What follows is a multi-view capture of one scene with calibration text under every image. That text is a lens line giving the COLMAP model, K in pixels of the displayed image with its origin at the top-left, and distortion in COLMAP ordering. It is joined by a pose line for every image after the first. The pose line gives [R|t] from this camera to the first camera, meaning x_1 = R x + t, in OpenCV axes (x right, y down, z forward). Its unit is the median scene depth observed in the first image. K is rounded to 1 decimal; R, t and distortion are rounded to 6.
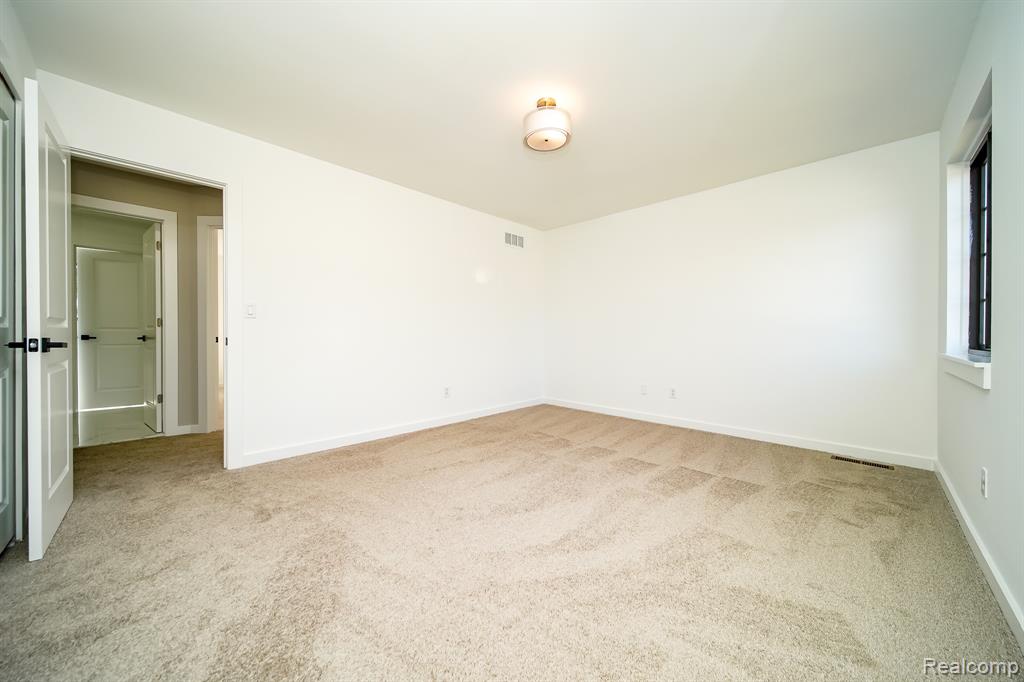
lens RADIAL K [[365.3, 0, 517.8], [0, 365.3, 341.6], [0, 0, 1]] dist [-0.000954, -0.000512]
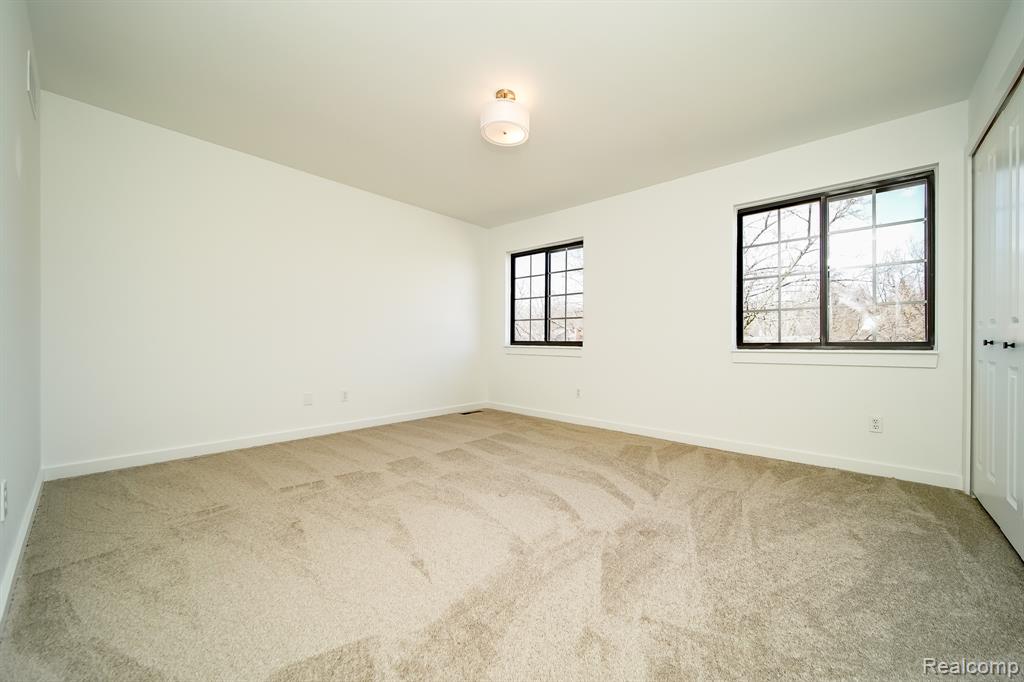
lens RADIAL K [[383.6, 0, 532.8], [0, 383.6, 340.8], [0, 0, 1]] dist [-0.009799, -0.000210]
pose [[-0.058326, -0.003794, 0.998290, -0.746562], [0.006000, 0.999973, 0.004151, 0.000437], [-0.998280, 0.006232, -0.058302, 0.766652]]
